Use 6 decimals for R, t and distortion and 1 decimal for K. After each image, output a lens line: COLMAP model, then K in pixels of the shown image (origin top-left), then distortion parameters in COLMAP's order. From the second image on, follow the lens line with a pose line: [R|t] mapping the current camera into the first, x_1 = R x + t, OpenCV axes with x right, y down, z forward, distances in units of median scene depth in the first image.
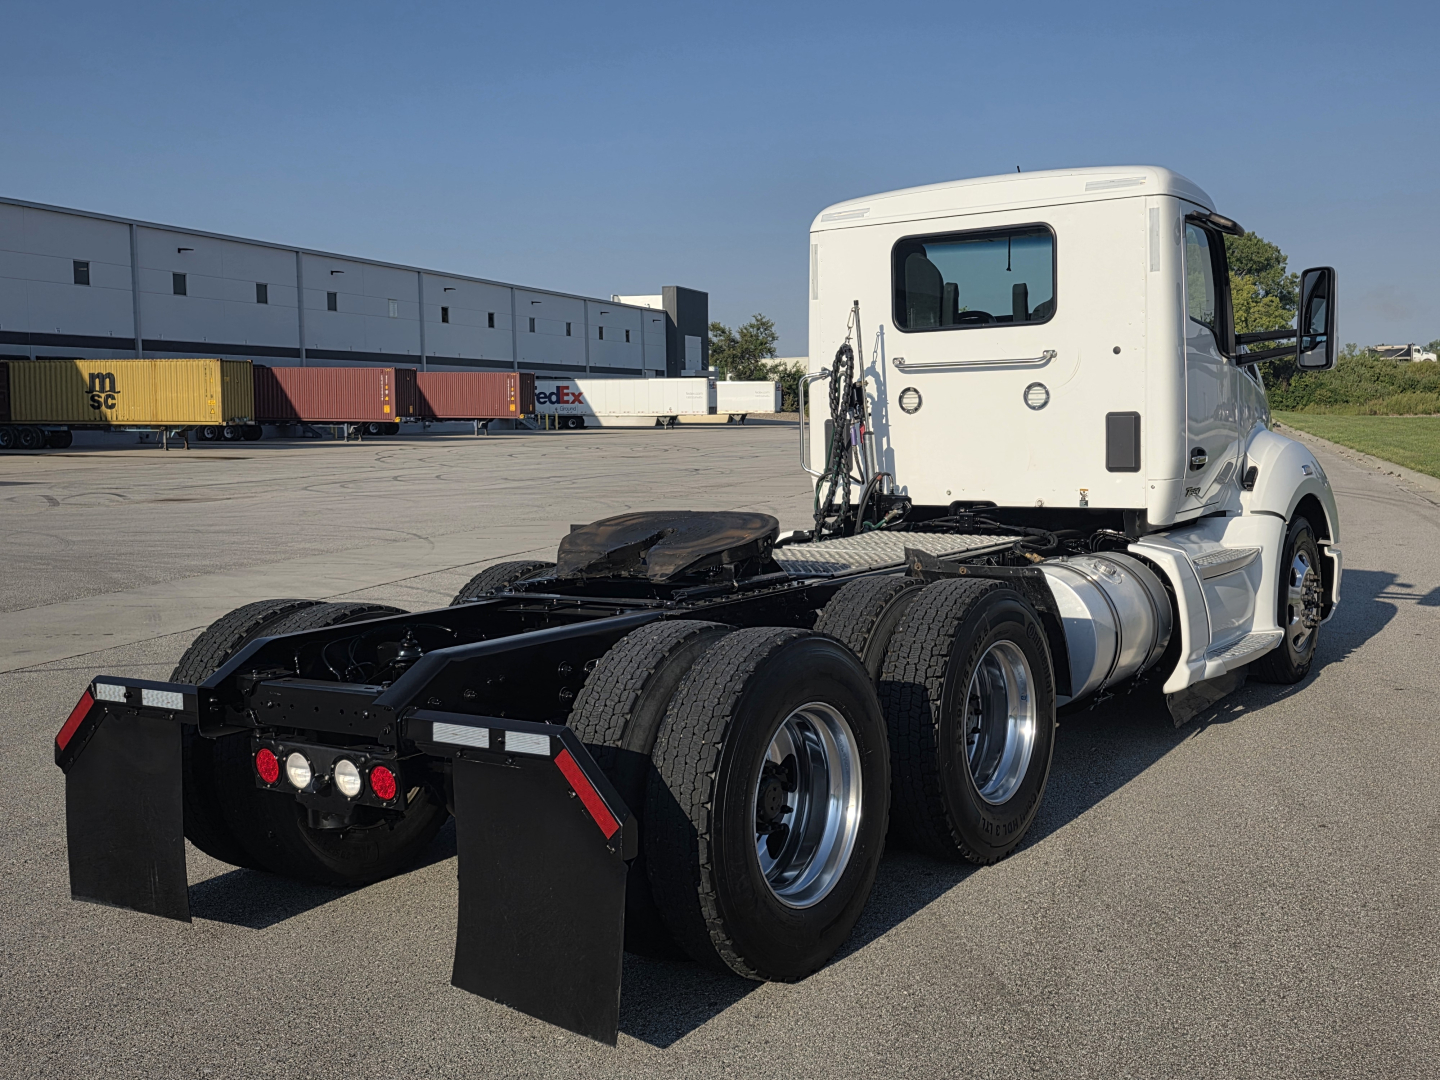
lens RADIAL K [[1581.8, 0, 720.0], [0, 1581.8, 540.0], [0, 0, 1]] dist [0.181892, -0.431224]
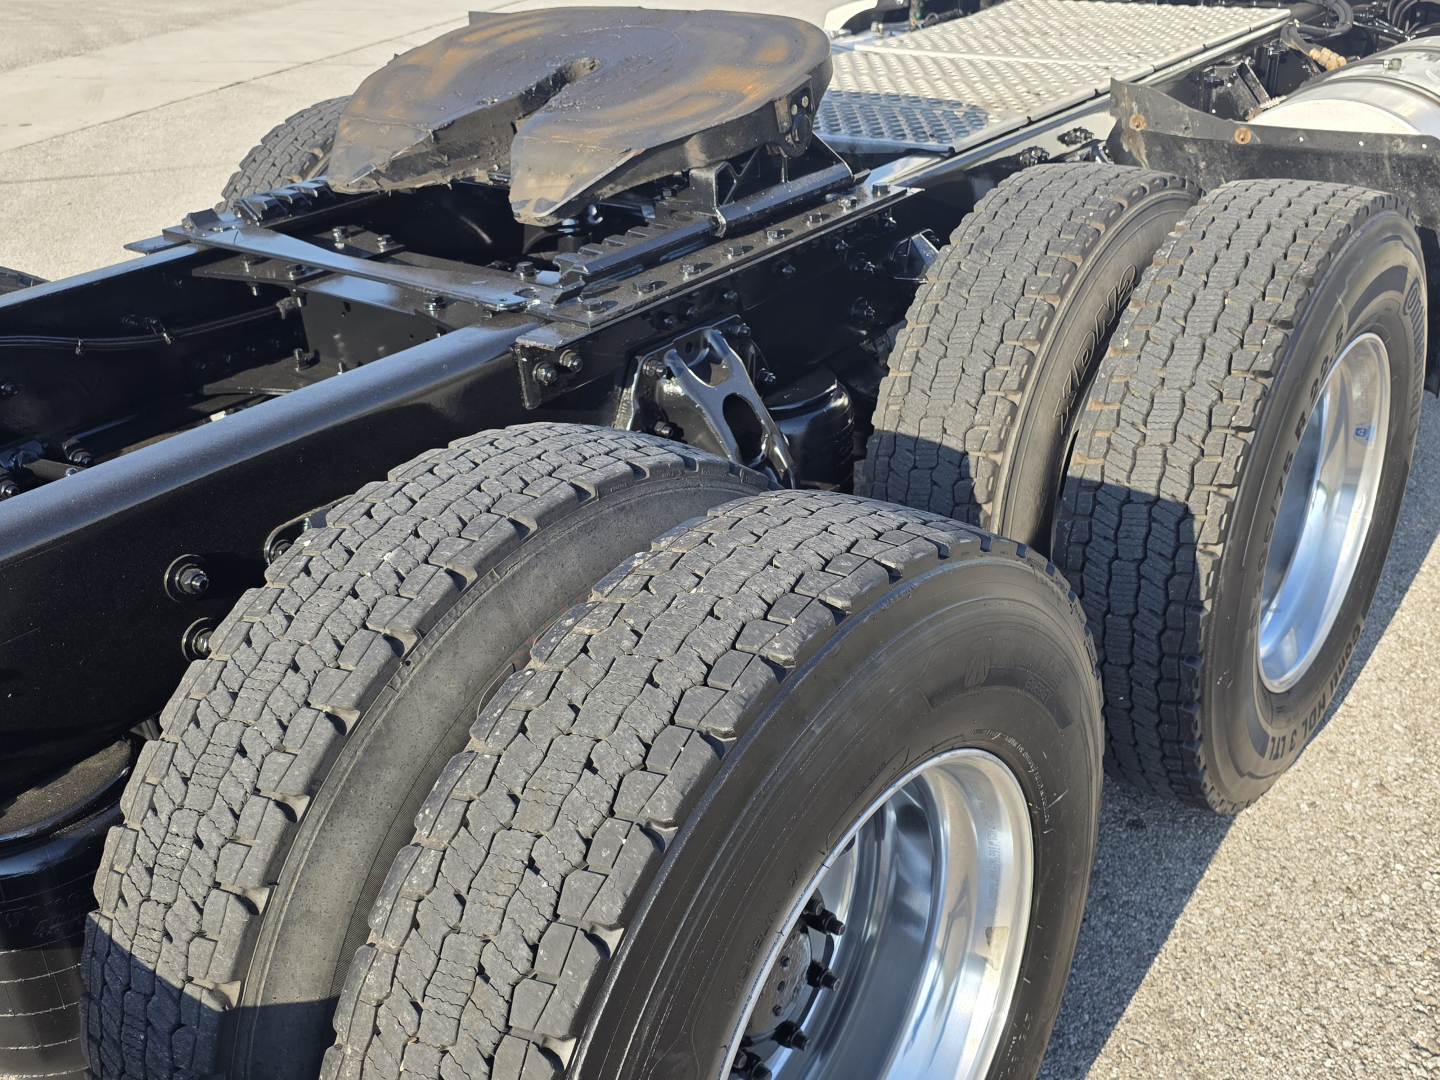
lens RADIAL K [[1437.4, 0, 729.5], [0, 1437.4, 543.7], [0, 0, 1]] dist [0.069681, -0.100407]
pose [[0.998201, -0.002094, -0.059914, 0.034572], [0.024811, 0.924216, 0.381064, -0.037570], [0.054575, -0.381865, 0.922605, 0.618433]]
